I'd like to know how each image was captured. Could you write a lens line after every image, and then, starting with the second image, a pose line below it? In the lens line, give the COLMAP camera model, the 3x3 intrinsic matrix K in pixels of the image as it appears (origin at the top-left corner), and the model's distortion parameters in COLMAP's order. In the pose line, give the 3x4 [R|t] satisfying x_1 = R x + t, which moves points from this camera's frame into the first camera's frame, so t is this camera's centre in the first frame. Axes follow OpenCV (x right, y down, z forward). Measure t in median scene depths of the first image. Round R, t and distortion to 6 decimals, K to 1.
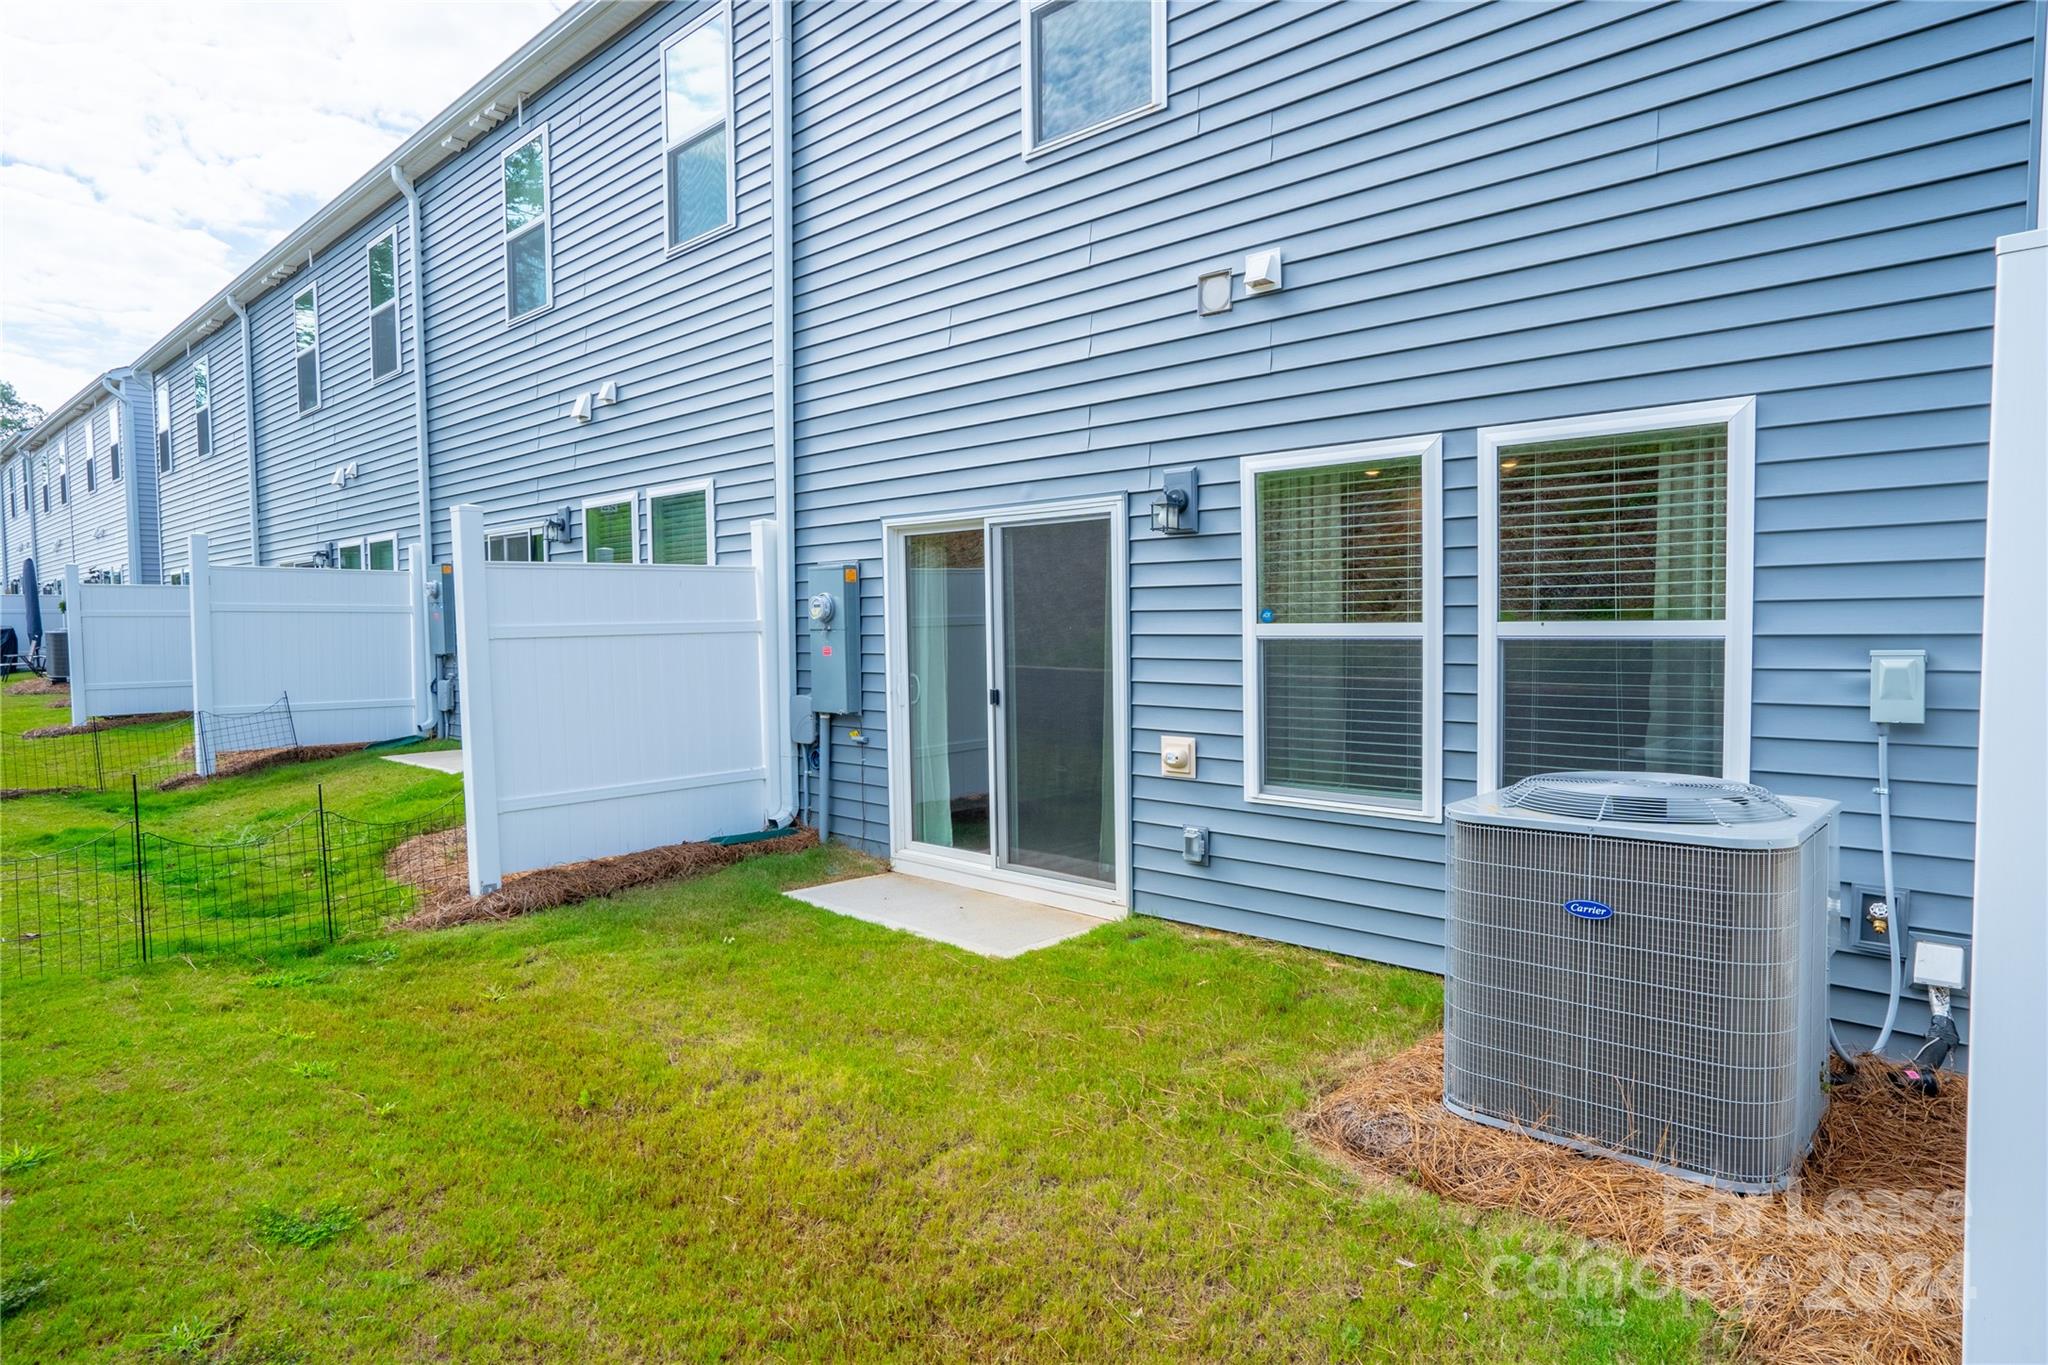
lens RADIAL K [[1166.5, 0, 1021.3], [0, 1166.5, 681.1], [0, 0, 1]] dist [-0.003209, 0.000107]
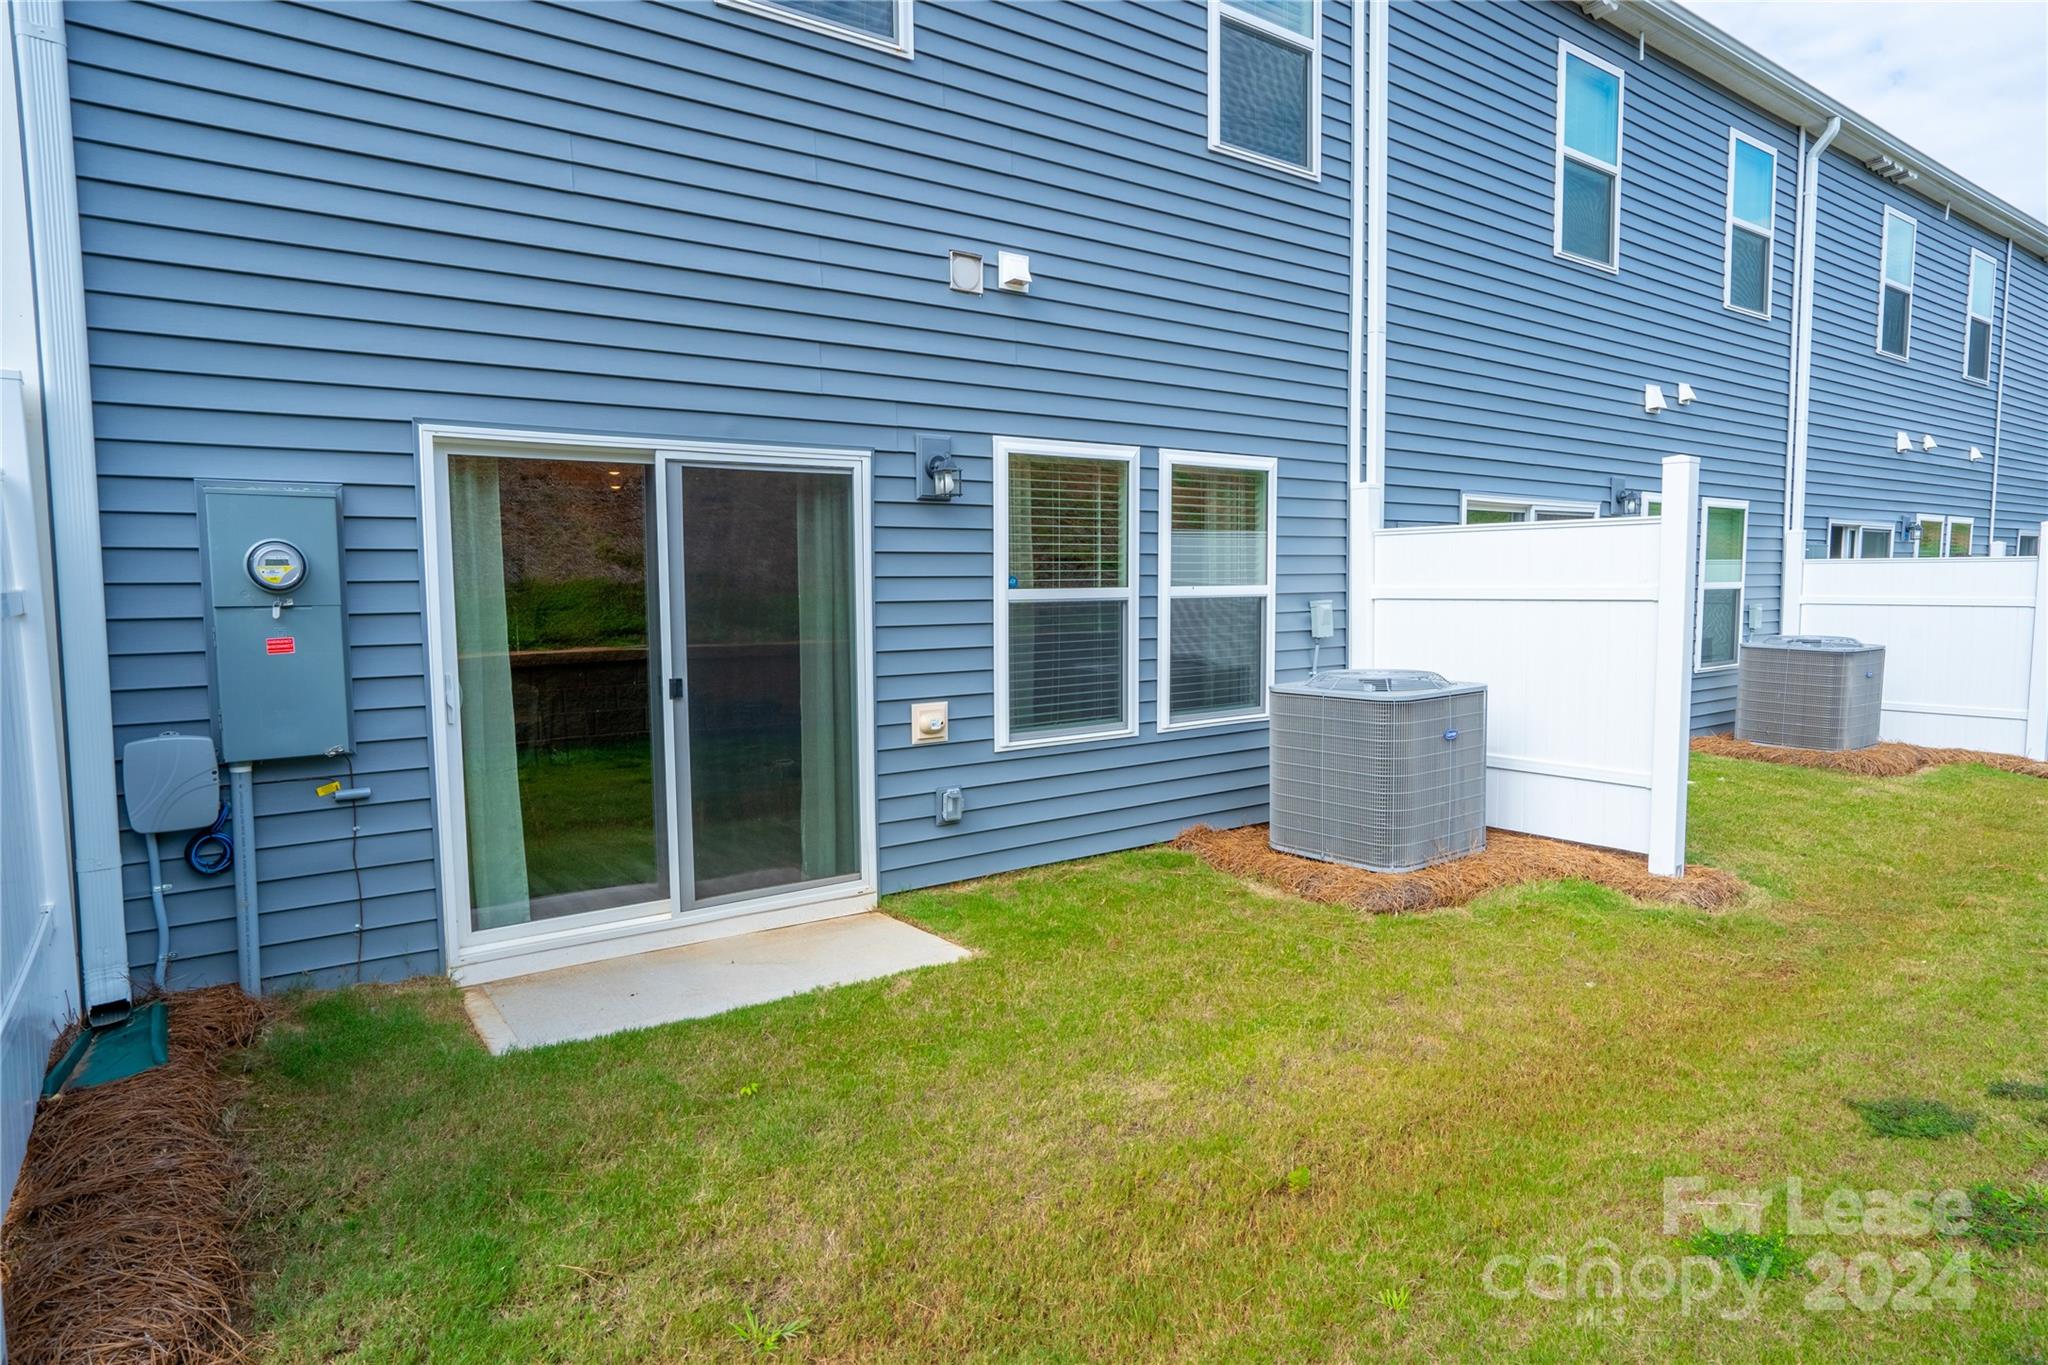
lens RADIAL K [[1166.5, 0, 1021.5], [0, 1166.5, 679.7], [0, 0, 1]] dist [-0.003209, 0.000107]
pose [[0.191002, -0.071507, 0.978982, -0.870656], [0.061458, 0.996257, 0.060778, -0.029420], [-0.979664, 0.048557, 0.194682, 0.760861]]
